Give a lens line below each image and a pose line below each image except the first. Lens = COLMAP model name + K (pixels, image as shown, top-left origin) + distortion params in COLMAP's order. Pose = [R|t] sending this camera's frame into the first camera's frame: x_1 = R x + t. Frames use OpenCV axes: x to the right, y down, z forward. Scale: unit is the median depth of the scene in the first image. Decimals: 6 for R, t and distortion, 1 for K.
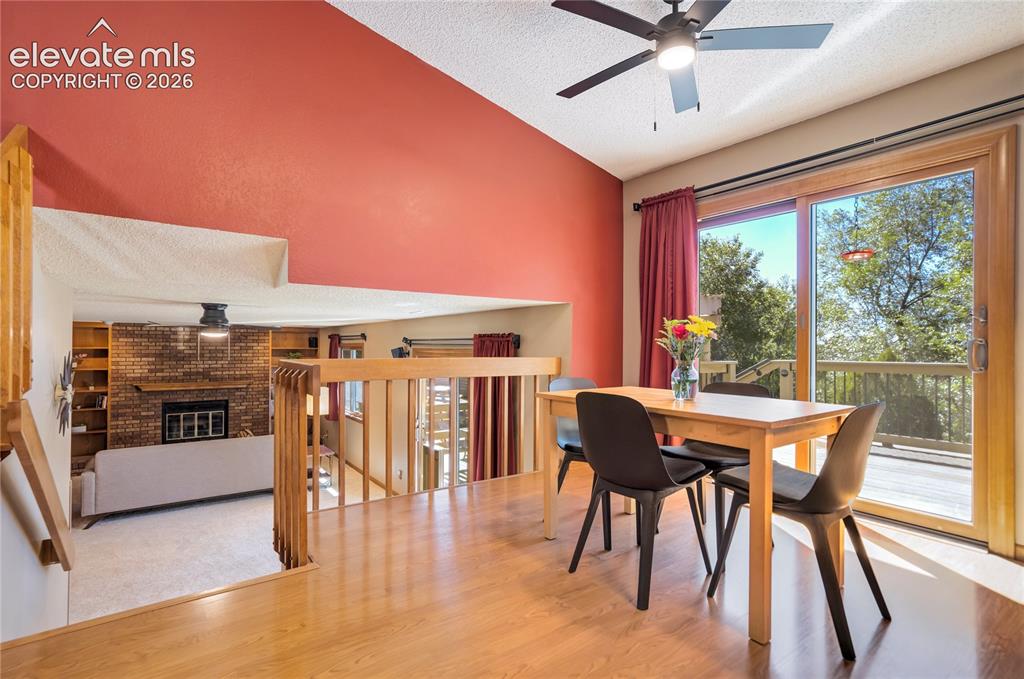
lens RADIAL K [[475.8, 0, 509.7], [0, 475.8, 342.7], [0, 0, 1]] dist [-0.029565, 0.000810]
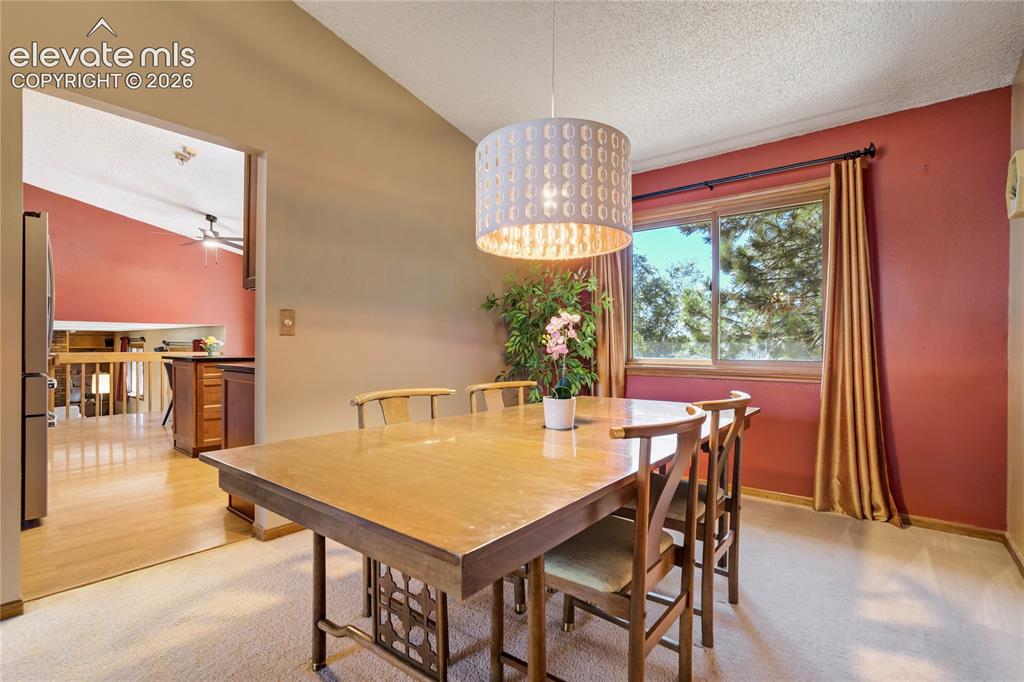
lens RADIAL K [[479.1, 0, 505.6], [0, 479.1, 337.7], [0, 0, 1]] dist [-0.034417, 0.022975]
pose [[0.970665, -0.003952, 0.240404, 0.372756], [0.004003, 0.999992, 0.000275, -0.012115], [-0.240404, 0.000695, 0.970673, -0.582618]]
